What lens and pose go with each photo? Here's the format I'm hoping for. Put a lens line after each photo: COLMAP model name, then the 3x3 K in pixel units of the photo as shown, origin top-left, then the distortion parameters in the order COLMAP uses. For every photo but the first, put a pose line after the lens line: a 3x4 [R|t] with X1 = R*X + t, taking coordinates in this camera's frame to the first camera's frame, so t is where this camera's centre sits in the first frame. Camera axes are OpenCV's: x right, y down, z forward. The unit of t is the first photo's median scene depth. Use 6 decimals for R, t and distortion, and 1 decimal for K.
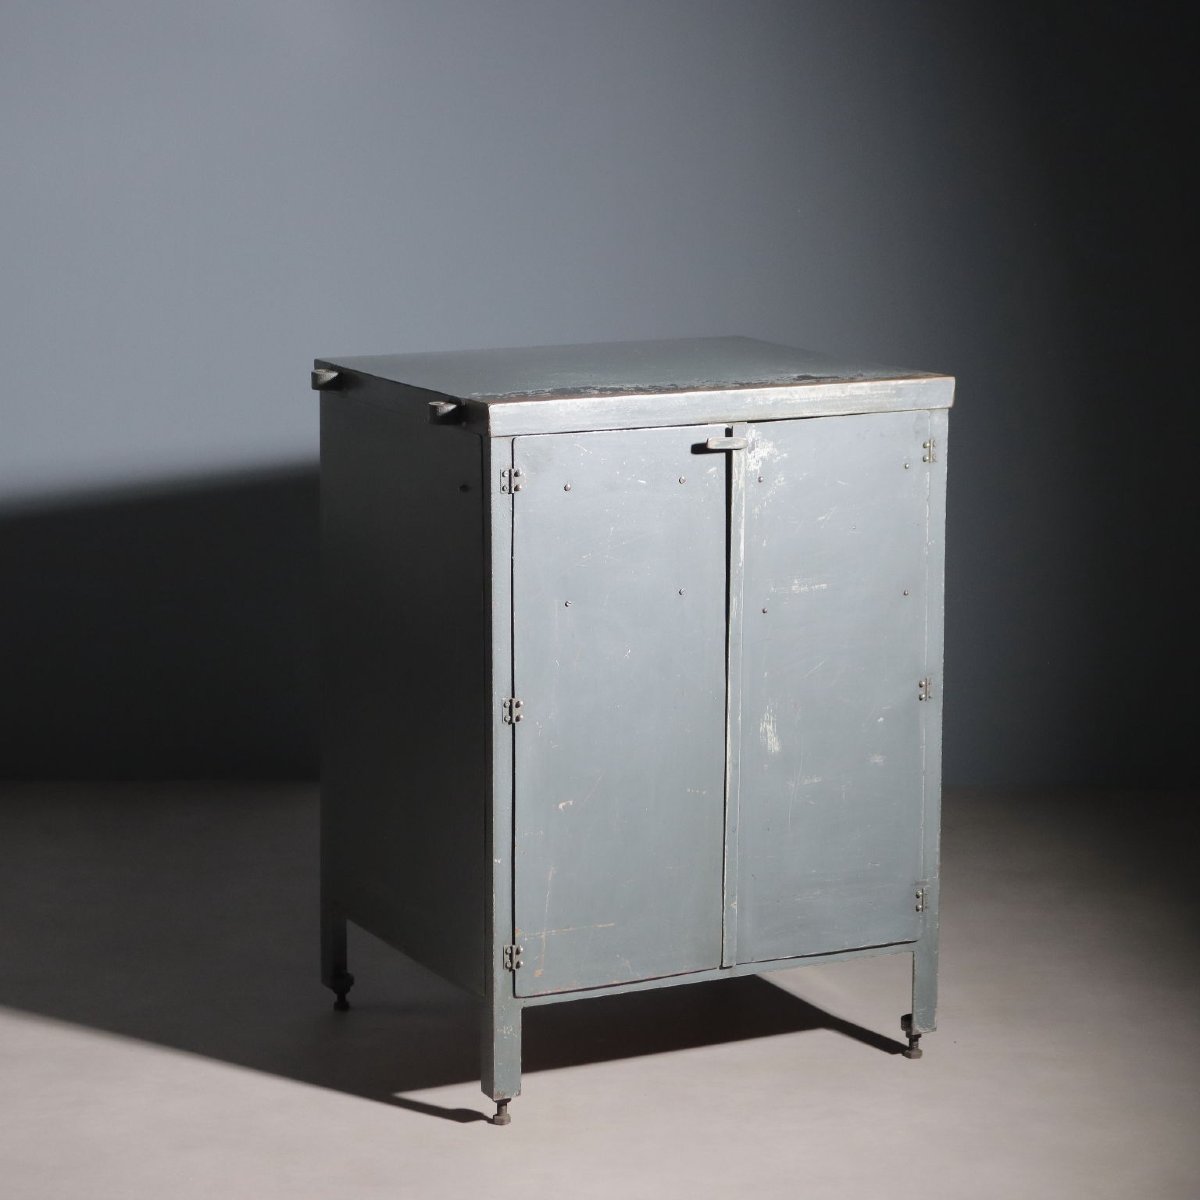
lens RADIAL K [[3162.2, 0, 600.4], [0, 3162.2, 602.2], [0, 0, 1]] dist [-0.206034, 0.000000]
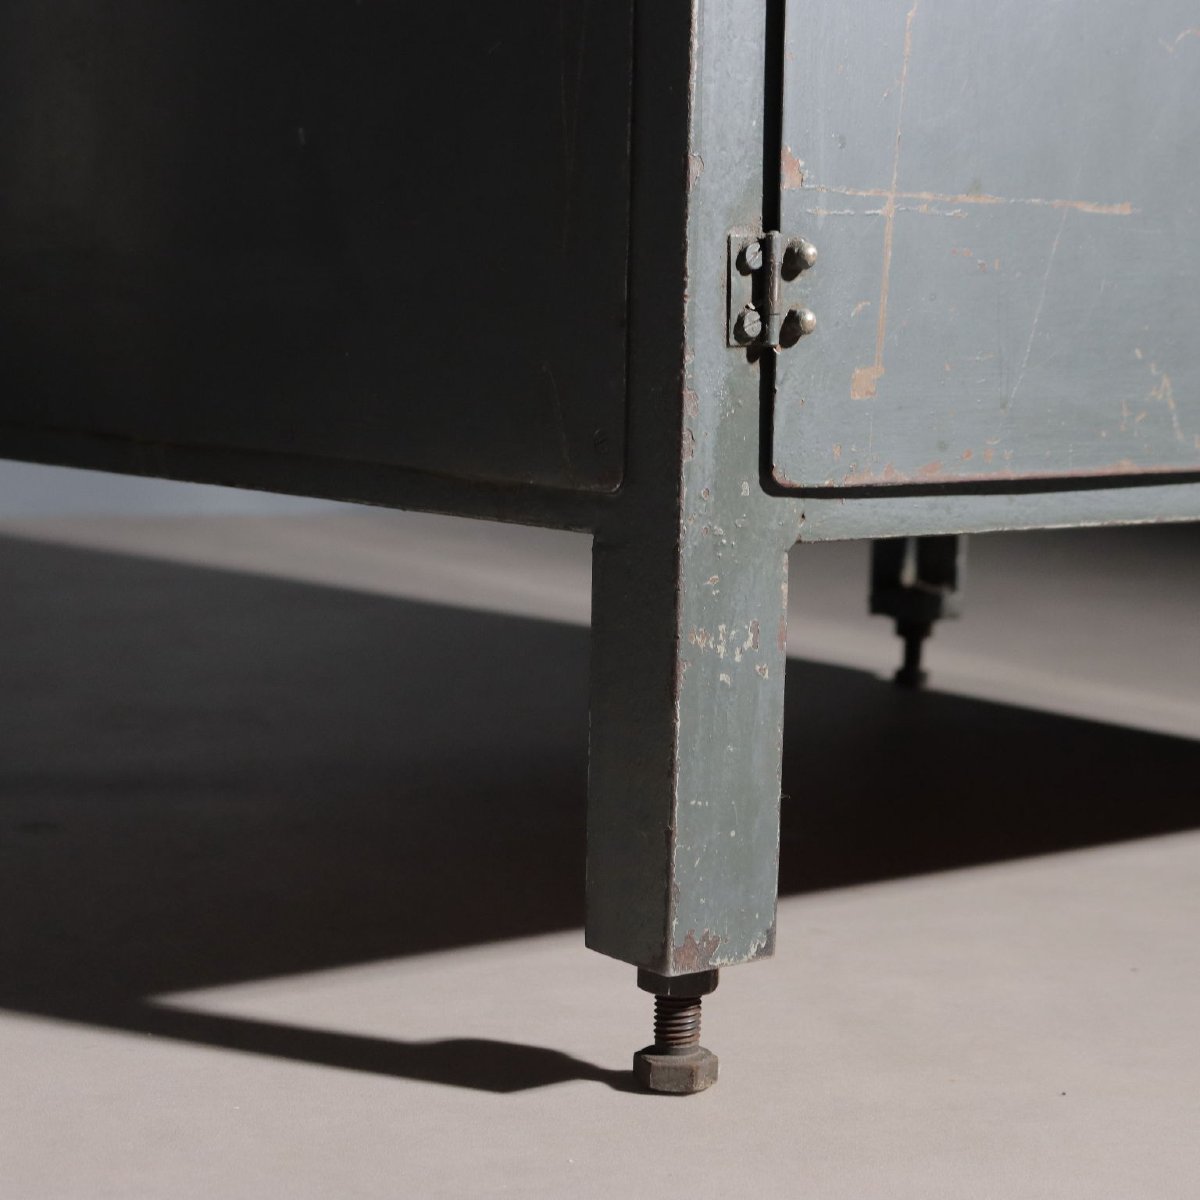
lens RADIAL K [[2560.5, 0, 600.9], [0, 2560.5, 599.9], [0, 0, 1]] dist [-0.188537, 0.000000]
pose [[0.980736, -0.002268, 0.195326, -0.072476], [0.012840, 0.998519, -0.052874, 0.141971], [-0.194916, 0.054363, 0.979312, 0.830167]]
